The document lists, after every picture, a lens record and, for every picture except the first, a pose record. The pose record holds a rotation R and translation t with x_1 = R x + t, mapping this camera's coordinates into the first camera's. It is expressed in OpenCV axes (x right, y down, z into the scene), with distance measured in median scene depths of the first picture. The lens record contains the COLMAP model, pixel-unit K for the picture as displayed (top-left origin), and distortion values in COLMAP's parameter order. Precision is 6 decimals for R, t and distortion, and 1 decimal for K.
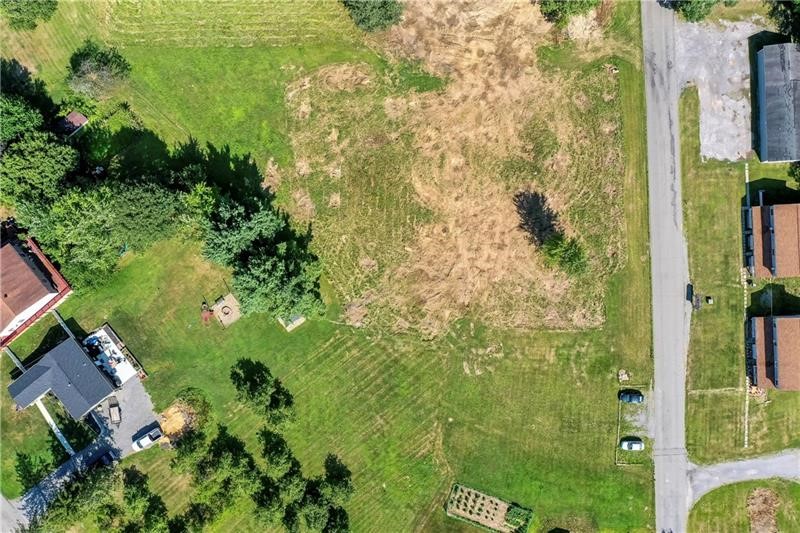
lens RADIAL K [[633.5, 0, 400.0], [0, 633.5, 266.5], [0, 0, 1]] dist [-0.009338, -0.000437]
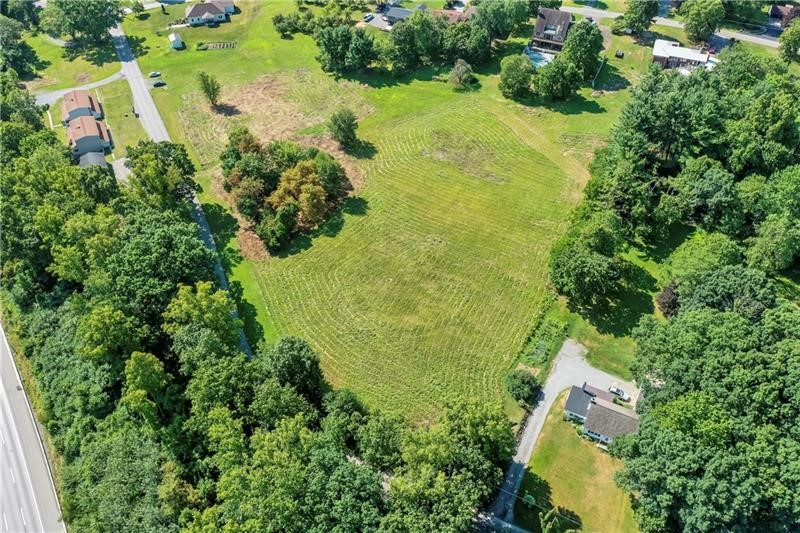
lens RADIAL K [[628.7, 0, 402.1], [0, 628.7, 268.0], [0, 0, 1]] dist [-0.004144, 0.003659]
pose [[-0.905518, 0.311536, -0.288067, 0.421410], [-0.423675, -0.626787, 0.653940, -1.790932], [0.023169, 0.714201, 0.699557, 0.044706]]
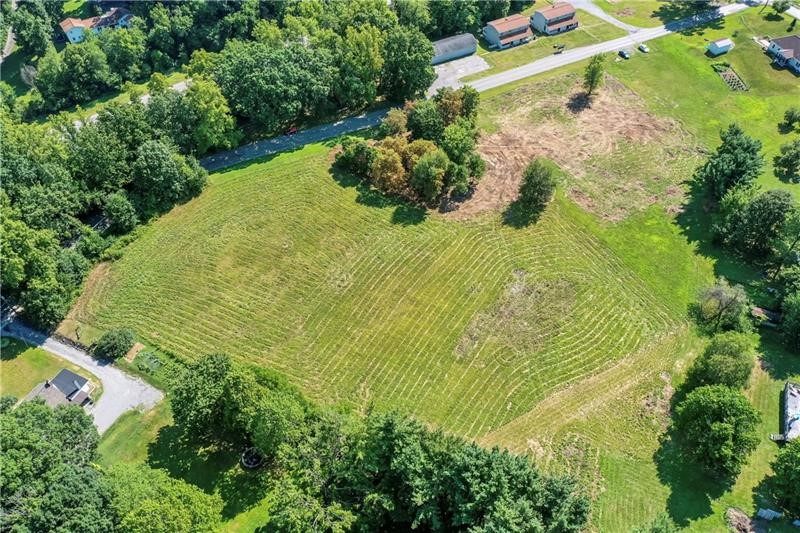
lens RADIAL K [[627.5, 0, 401.0], [0, 627.5, 254.6], [0, 0, 1]] dist [0.000738, 0.001917]
pose [[-0.449384, -0.661982, 0.599861, -0.817237], [0.893335, -0.331164, 0.303780, -1.114612], [-0.002445, 0.672391, 0.740192, 0.050508]]
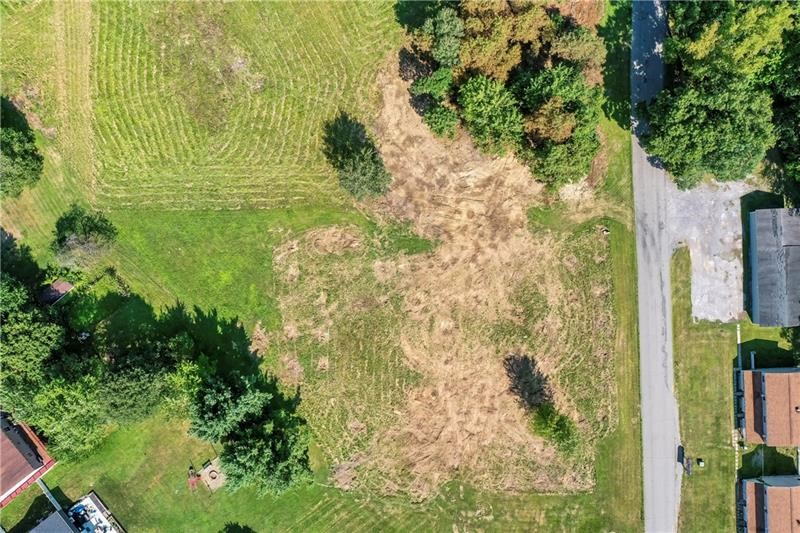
lens RADIAL K [[633.5, 0, 400.0], [0, 633.5, 266.5], [0, 0, 1]] dist [-0.009338, -0.000437]
pose [[0.999997, 0.001508, 0.001891, 0.015049], [-0.001505, 0.999997, -0.001755, -0.253315], [-0.001893, 0.001752, 0.999997, 0.007916]]
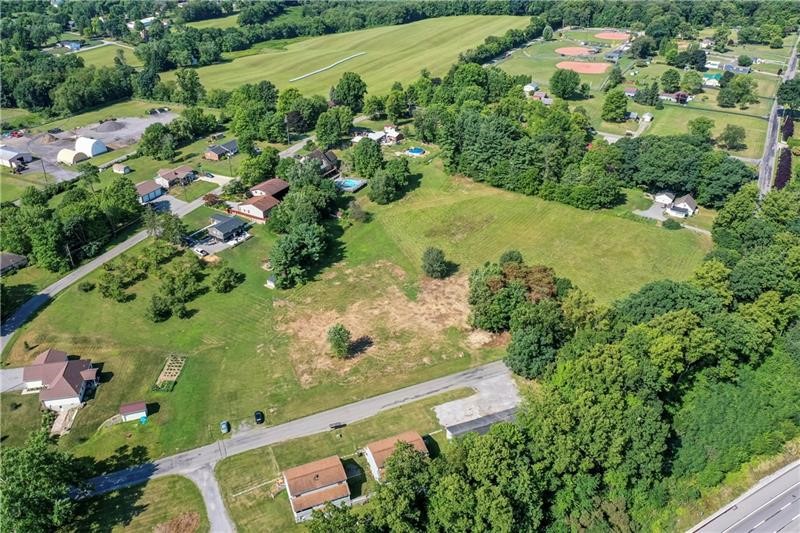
lens RADIAL K [[628.7, 0, 402.1], [0, 628.7, 268.0], [0, 0, 1]] dist [-0.004144, 0.003659]
pose [[0.349031, 0.476872, -0.806703, 1.469056], [-0.937082, 0.184431, -0.296417, 0.262838], [0.007428, 0.859406, 0.511241, -0.009537]]
